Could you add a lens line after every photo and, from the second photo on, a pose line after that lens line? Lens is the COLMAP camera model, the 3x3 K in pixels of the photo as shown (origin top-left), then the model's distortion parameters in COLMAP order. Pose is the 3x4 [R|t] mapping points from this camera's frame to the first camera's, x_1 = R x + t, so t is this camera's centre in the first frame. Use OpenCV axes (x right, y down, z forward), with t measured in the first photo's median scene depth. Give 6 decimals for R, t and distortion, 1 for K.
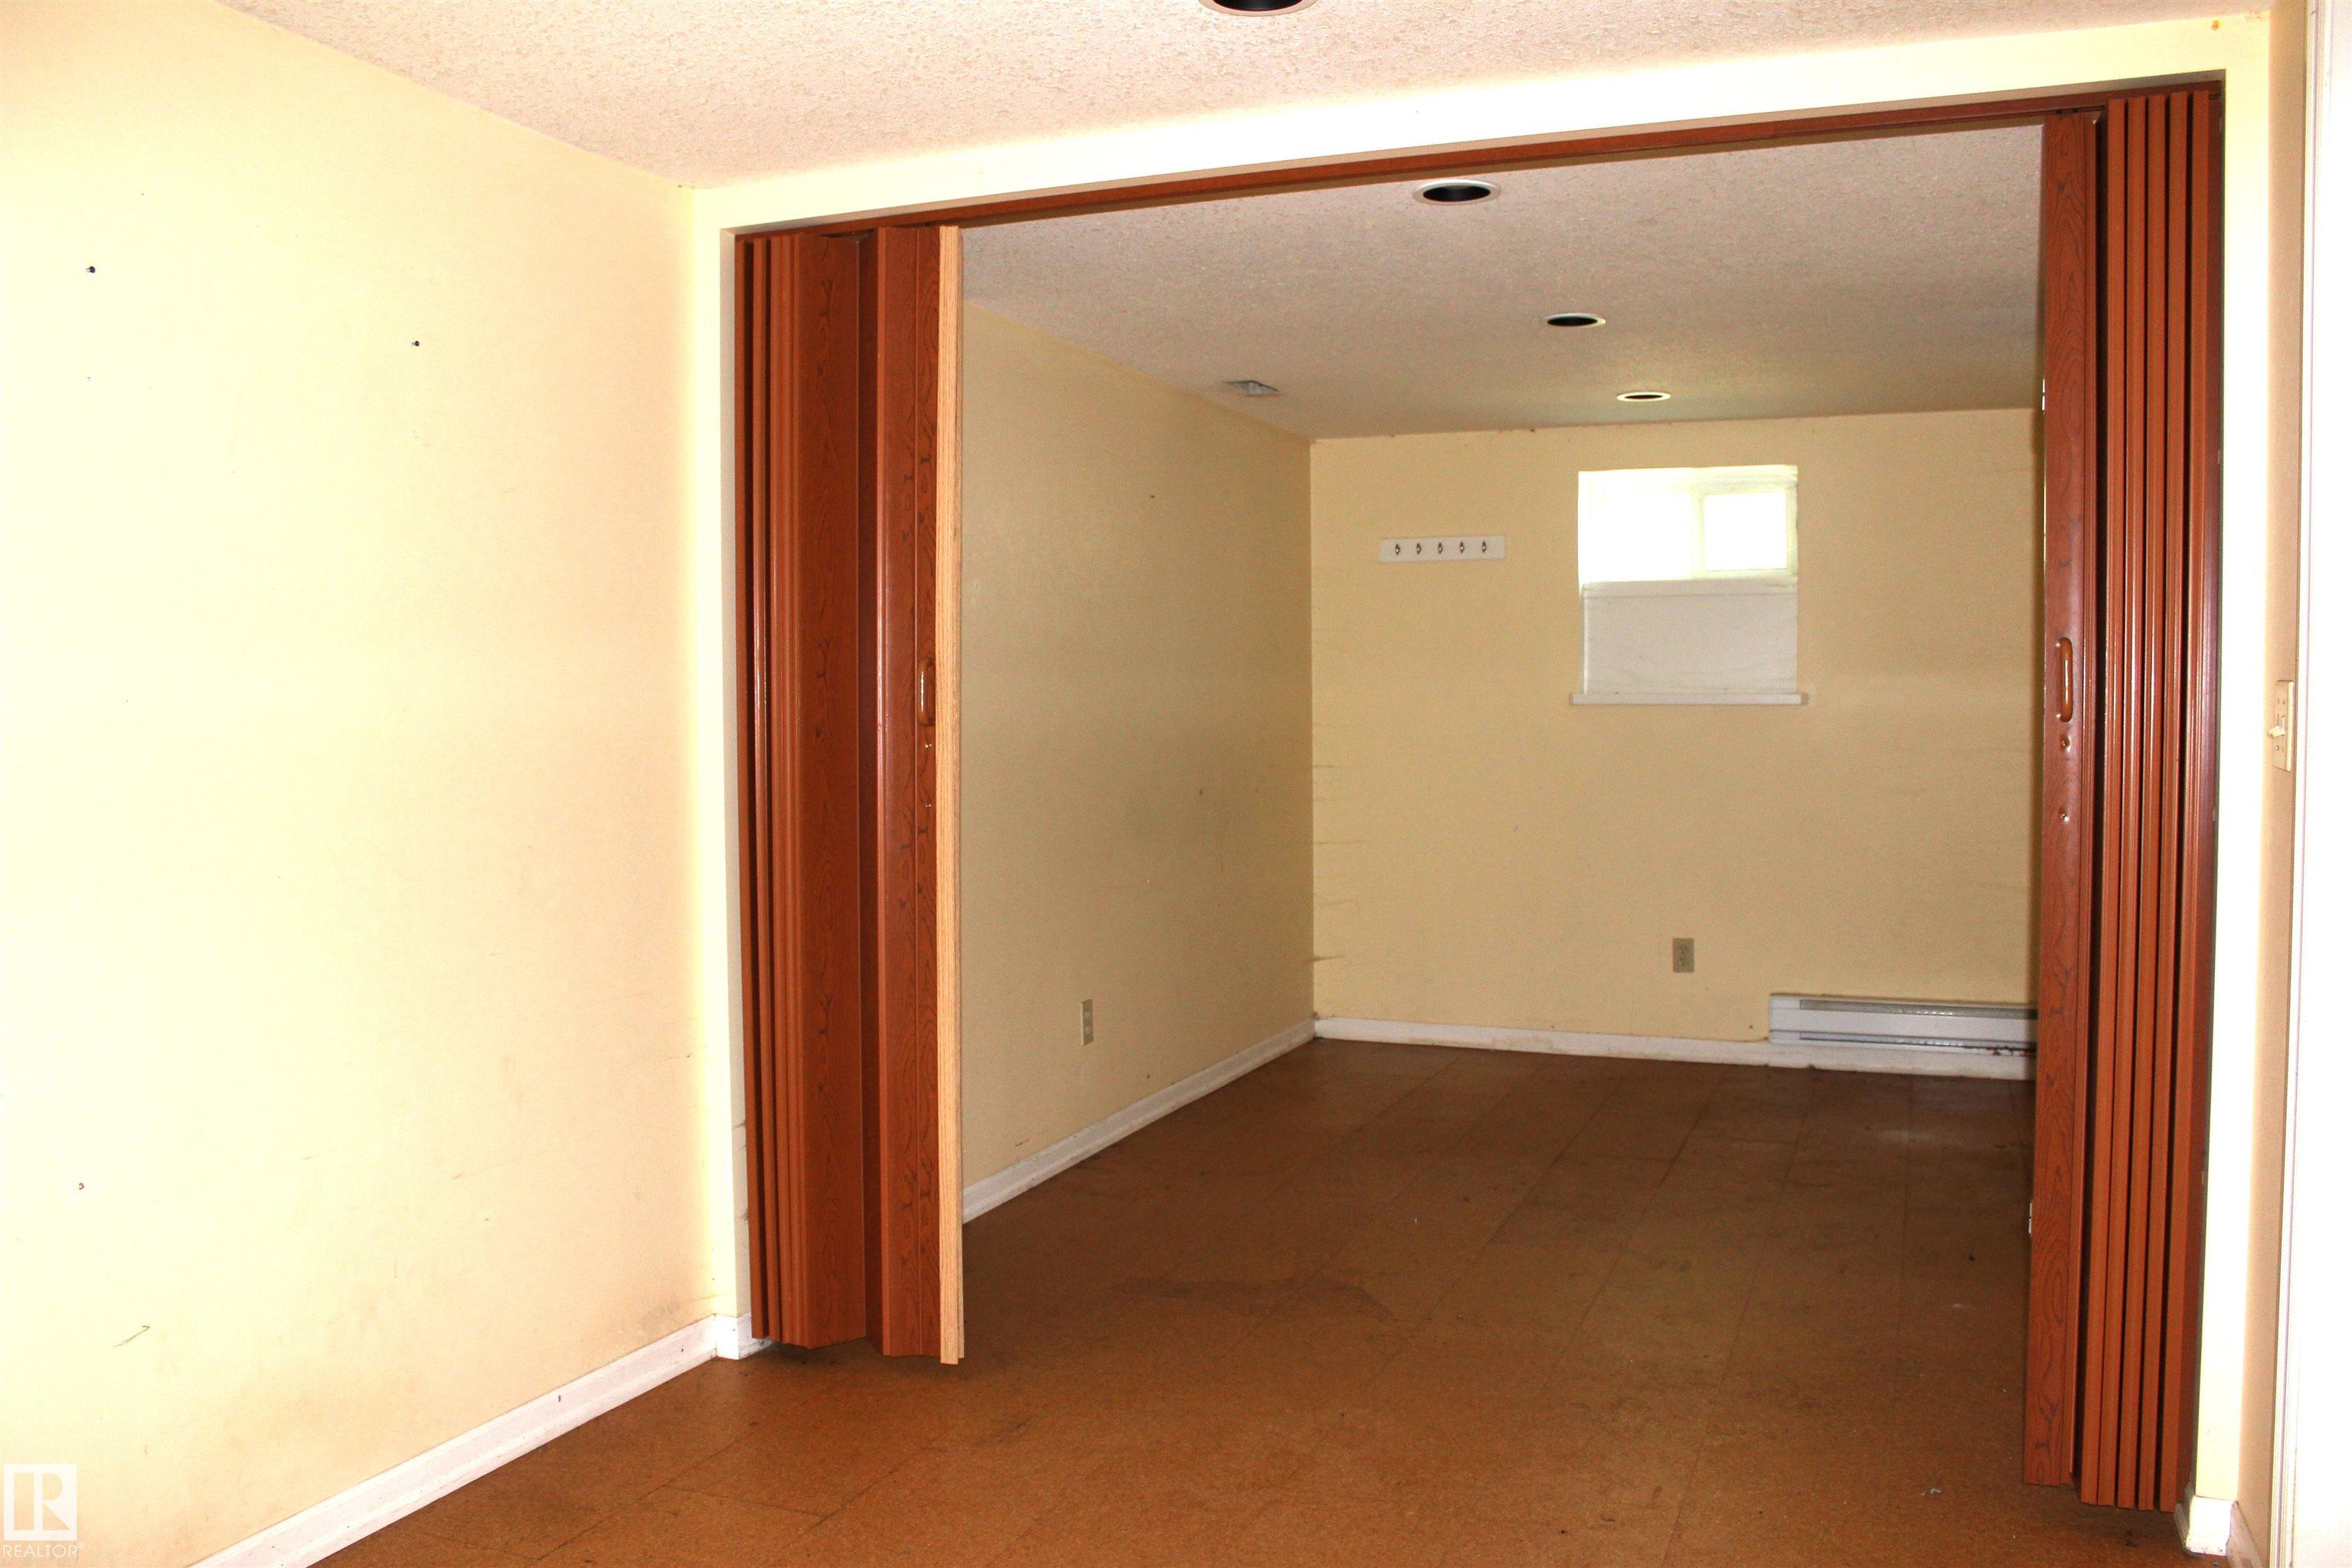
lens RADIAL K [[1949.5, 0, 1176.0], [0, 1949.5, 784.0], [0, 0, 1]] dist [-0.140982, 0.114541]
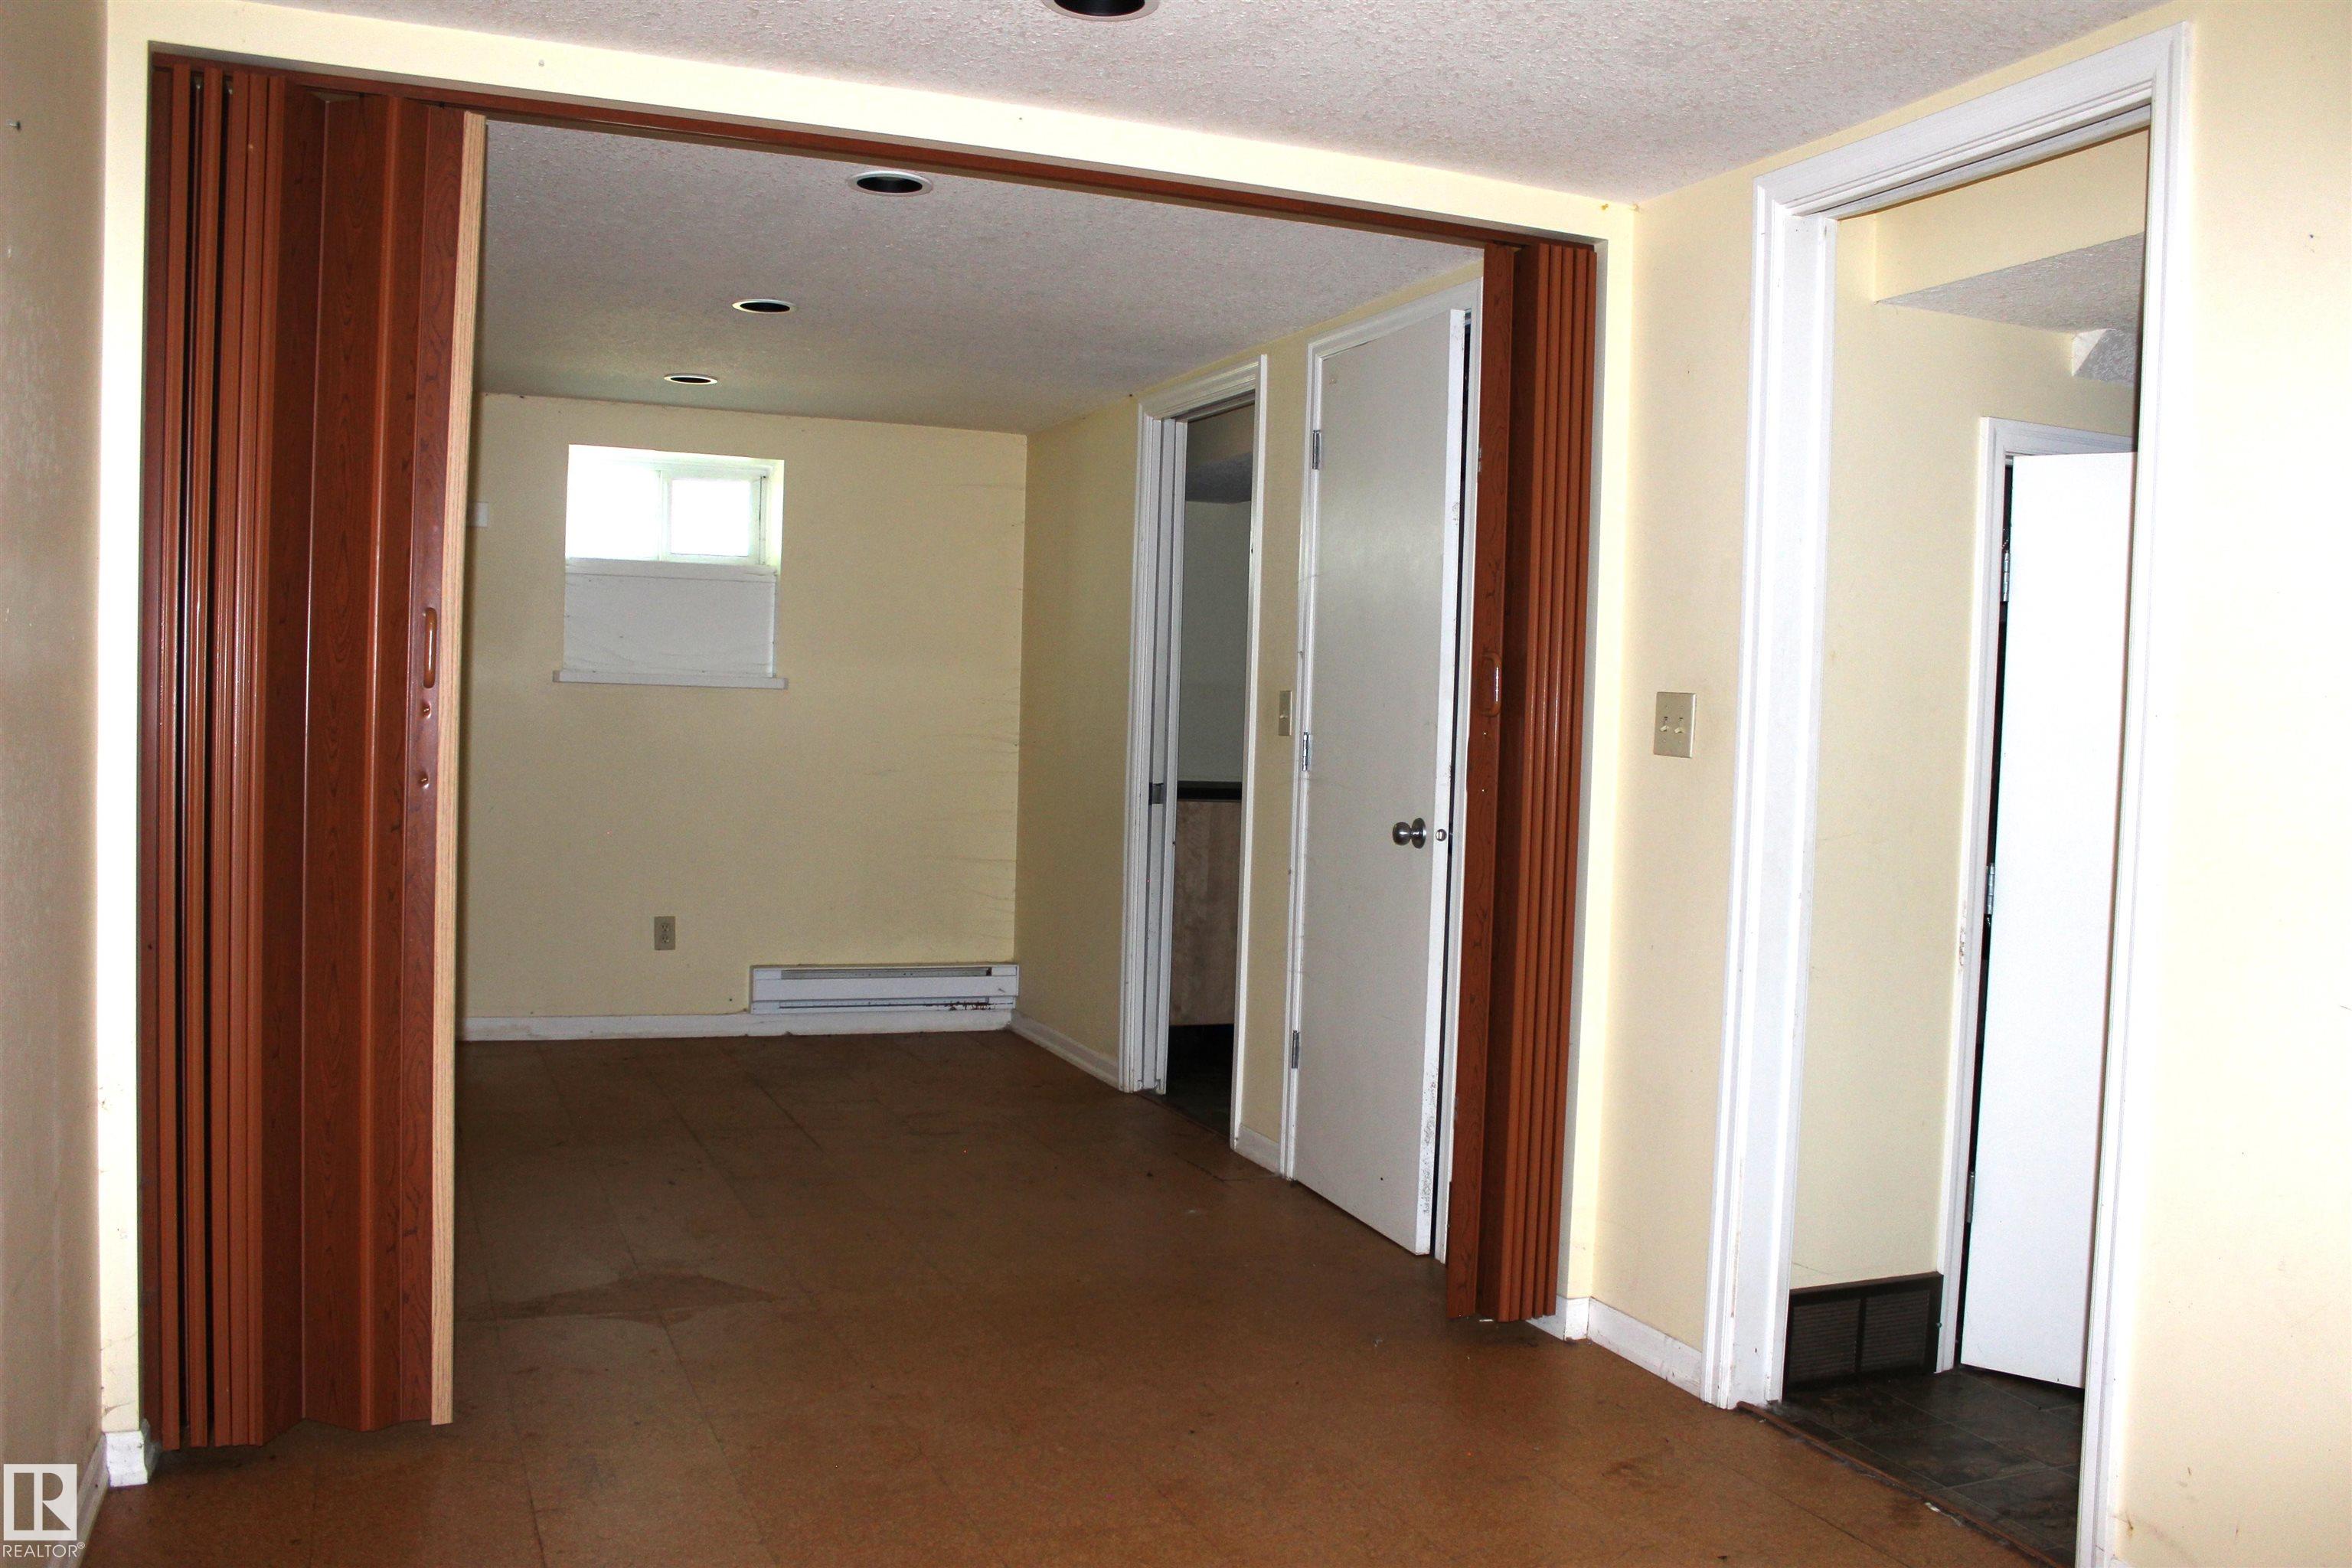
lens RADIAL K [[1965.0, 0, 1176.0], [0, 1965.0, 784.0], [0, 0, 1]] dist [-0.184186, 0.171583]
pose [[0.717748, 0.002660, 0.696298, -0.260916], [-0.008606, 0.999950, 0.005051, 0.003267], [-0.696250, -0.009617, 0.717735, 0.087670]]
